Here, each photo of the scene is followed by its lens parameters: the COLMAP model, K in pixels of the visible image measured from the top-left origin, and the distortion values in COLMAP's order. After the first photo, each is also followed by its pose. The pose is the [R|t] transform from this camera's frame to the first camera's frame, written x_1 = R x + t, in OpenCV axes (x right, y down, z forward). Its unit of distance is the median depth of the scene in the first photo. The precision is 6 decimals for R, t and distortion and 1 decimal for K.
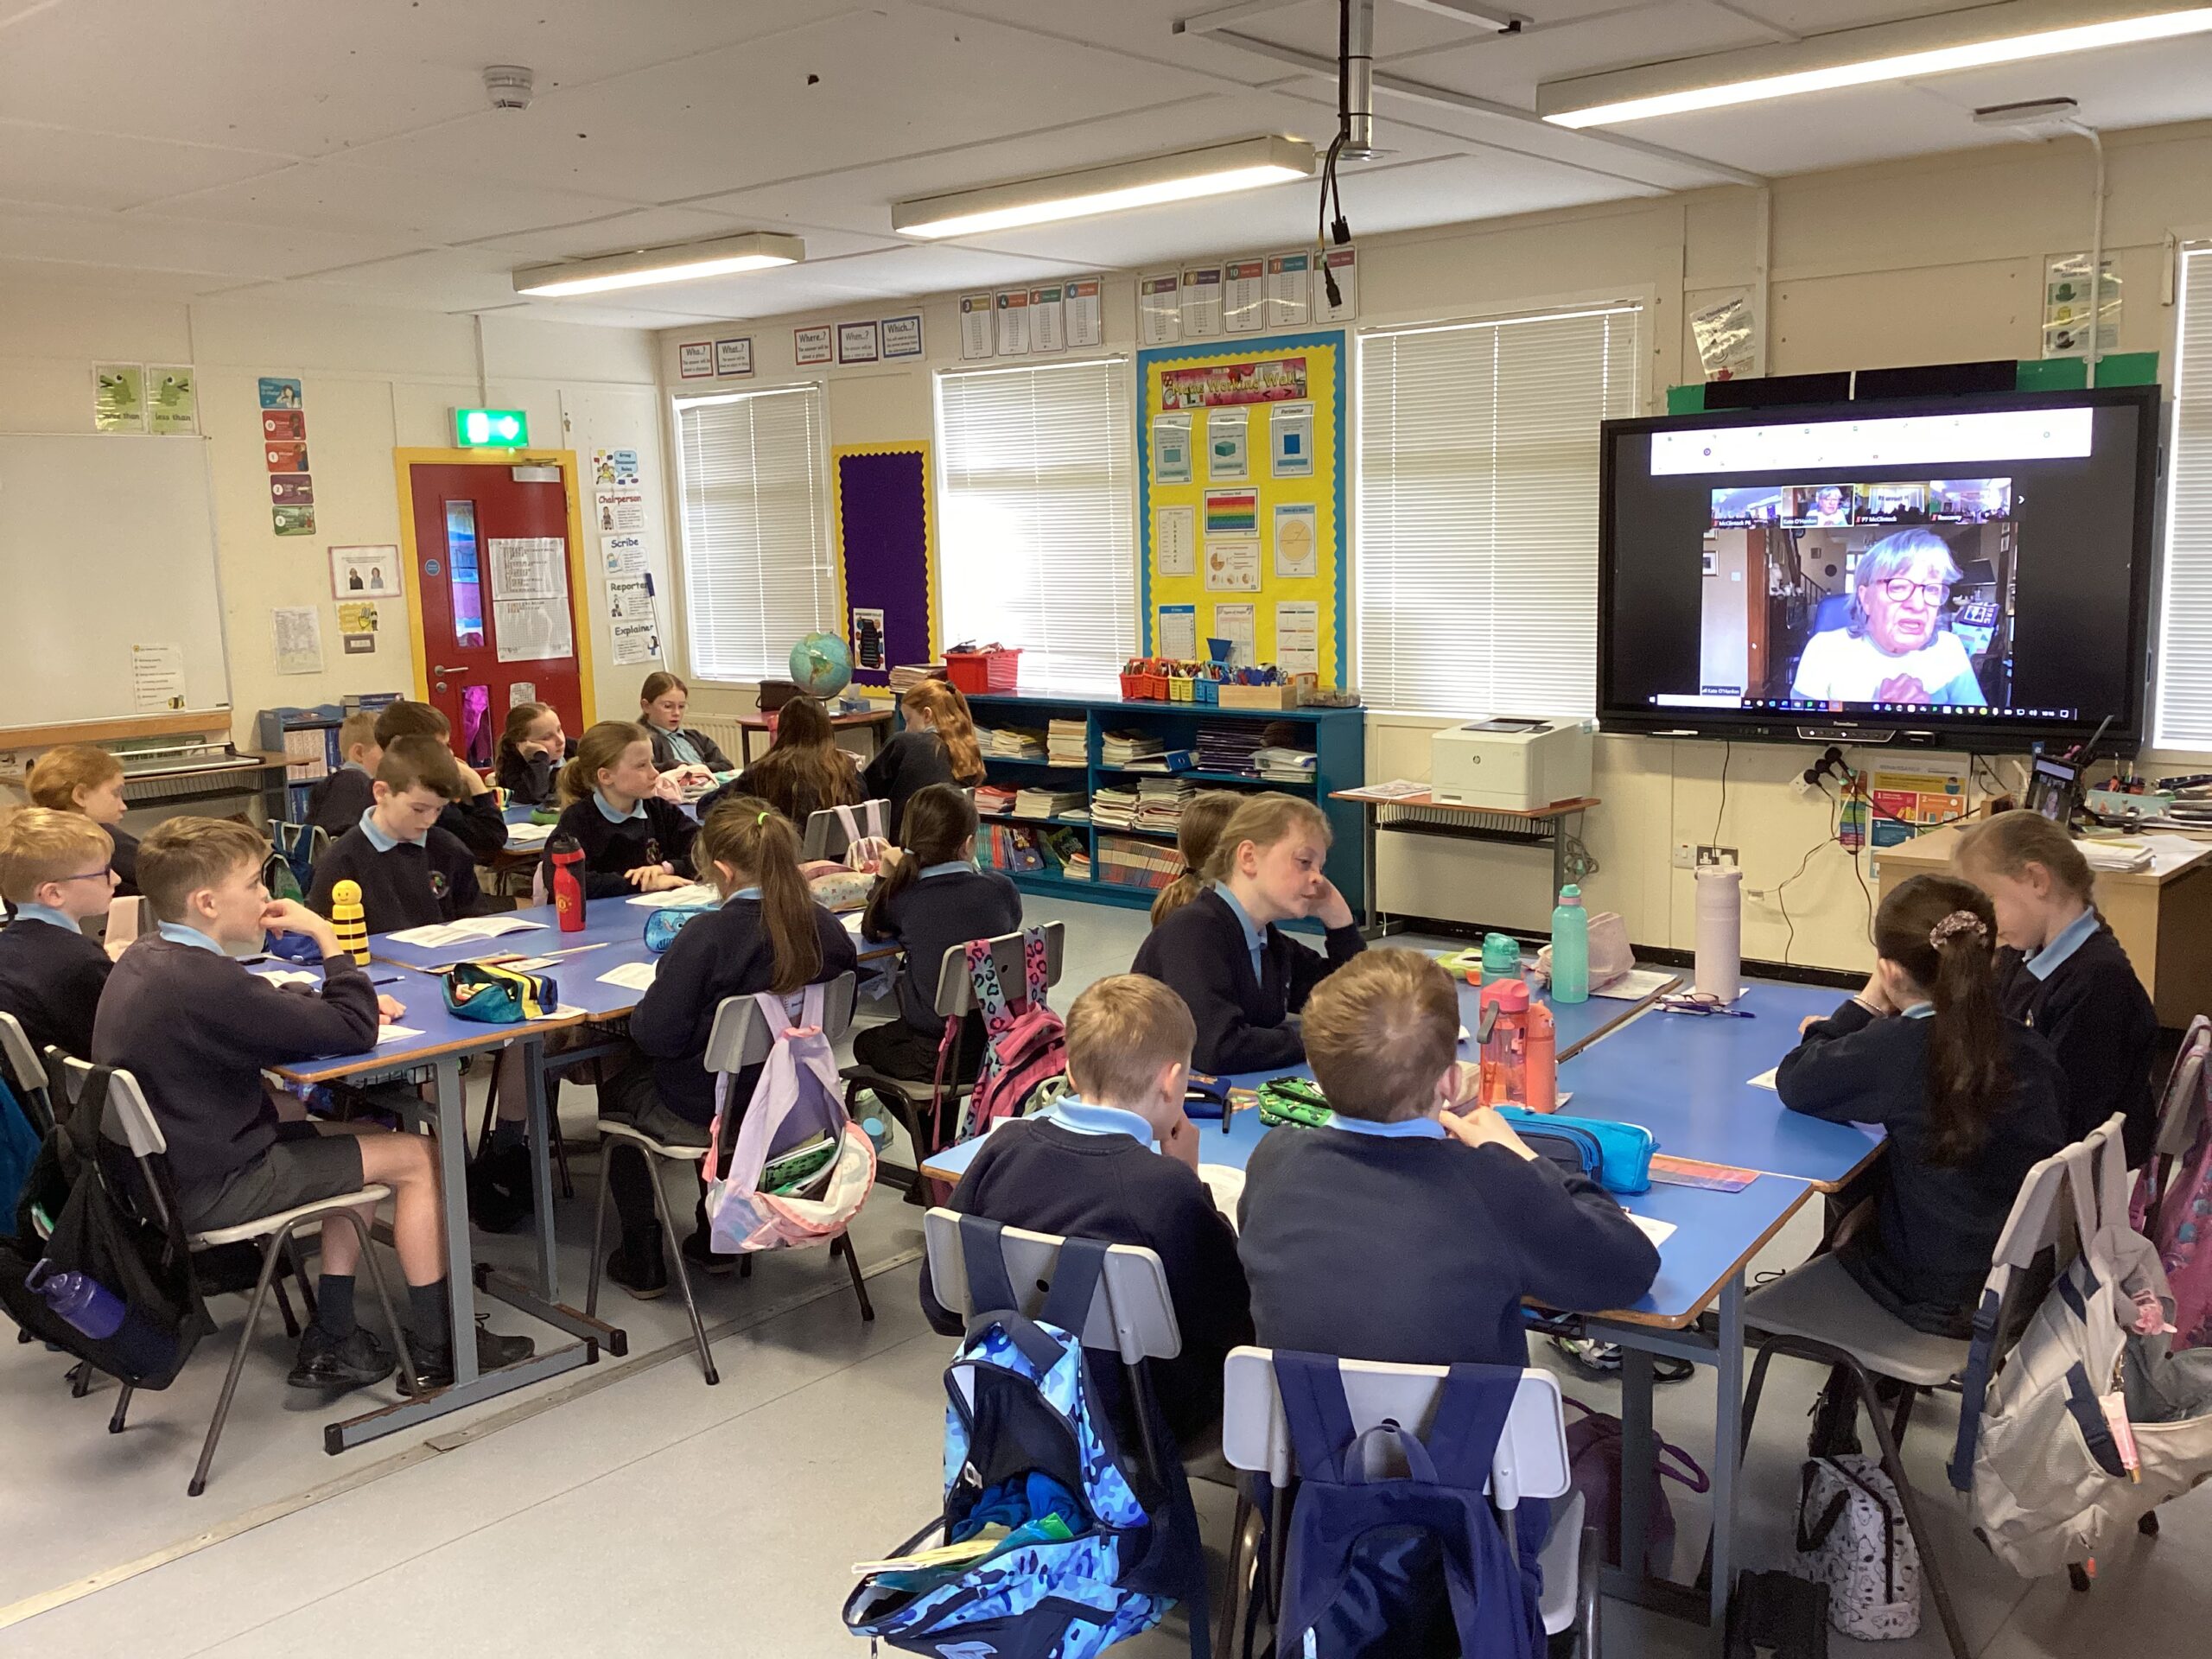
lens RADIAL K [[2003.4, 0, 1112.1], [0, 2003.4, 850.6], [0, 0, 1]] dist [0.080257, -0.029828]
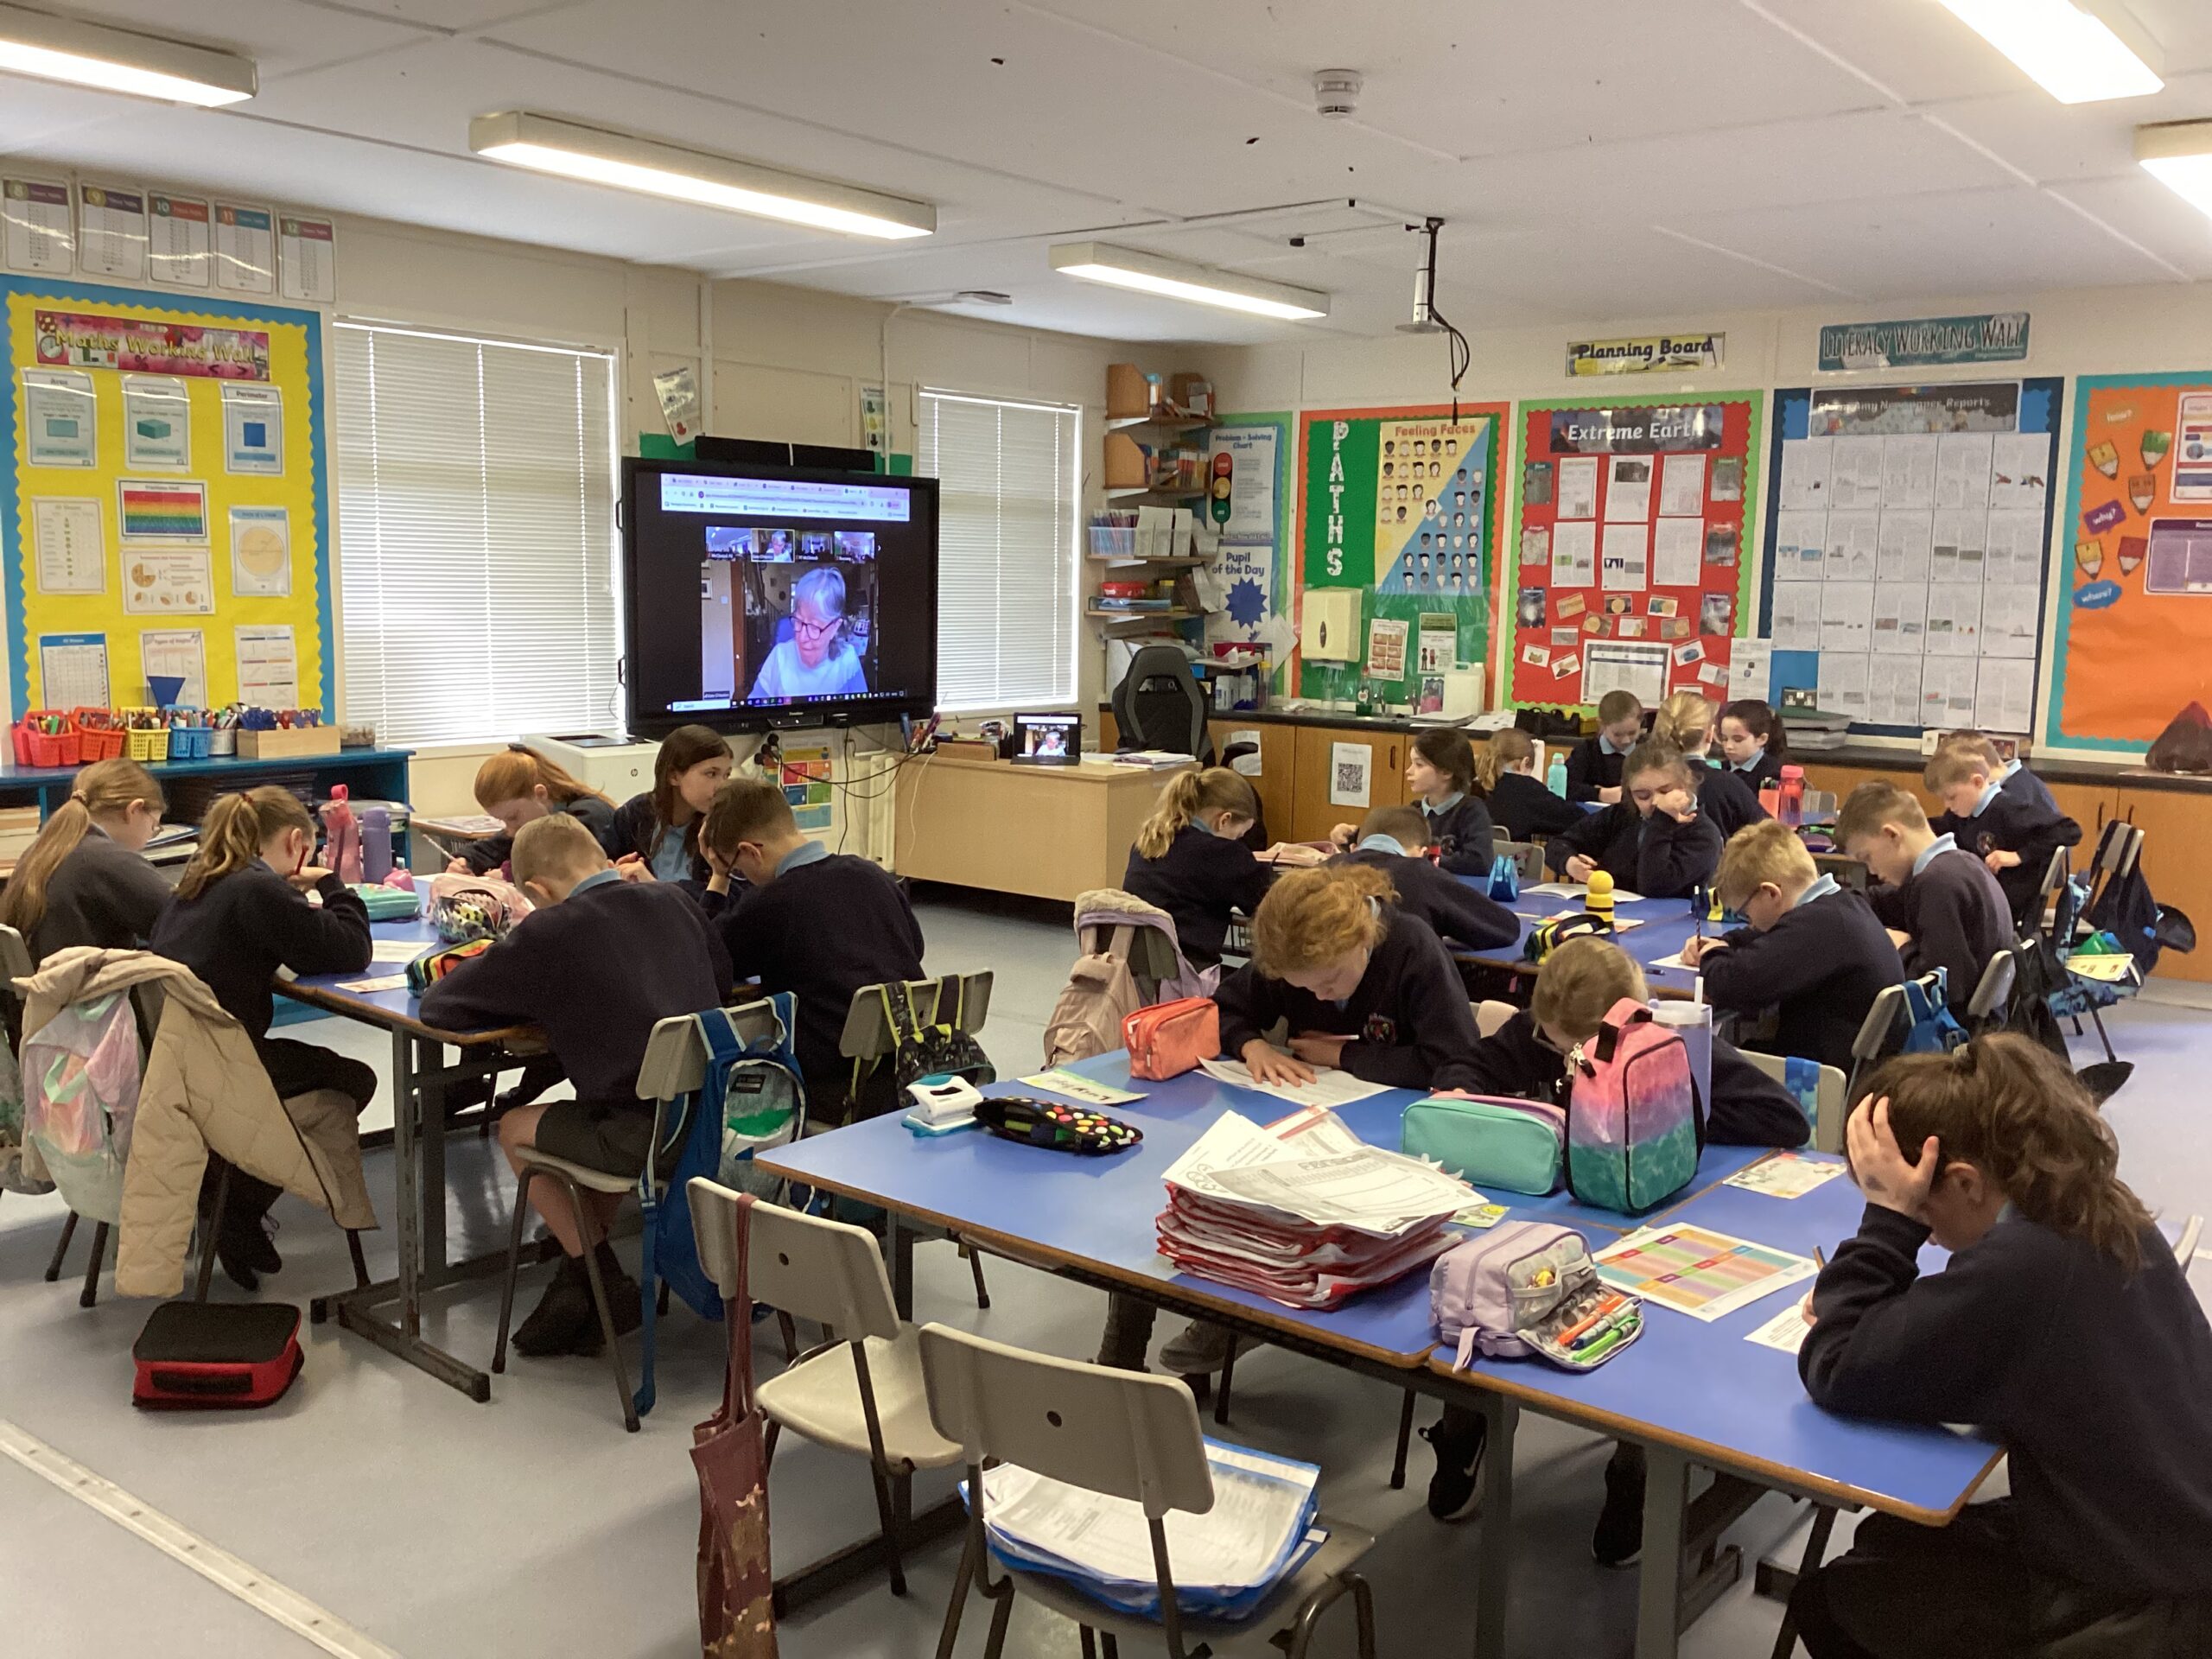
lens RADIAL K [[2003.4, 0, 1113.0], [0, 2003.4, 817.0], [0, 0, 1]] dist [0.080257, -0.029828]
pose [[-0.040625, -0.112171, 0.992858, -0.784423], [0.129243, 0.984741, 0.116542, -0.102050], [-0.990780, 0.133054, -0.025508, 0.708292]]
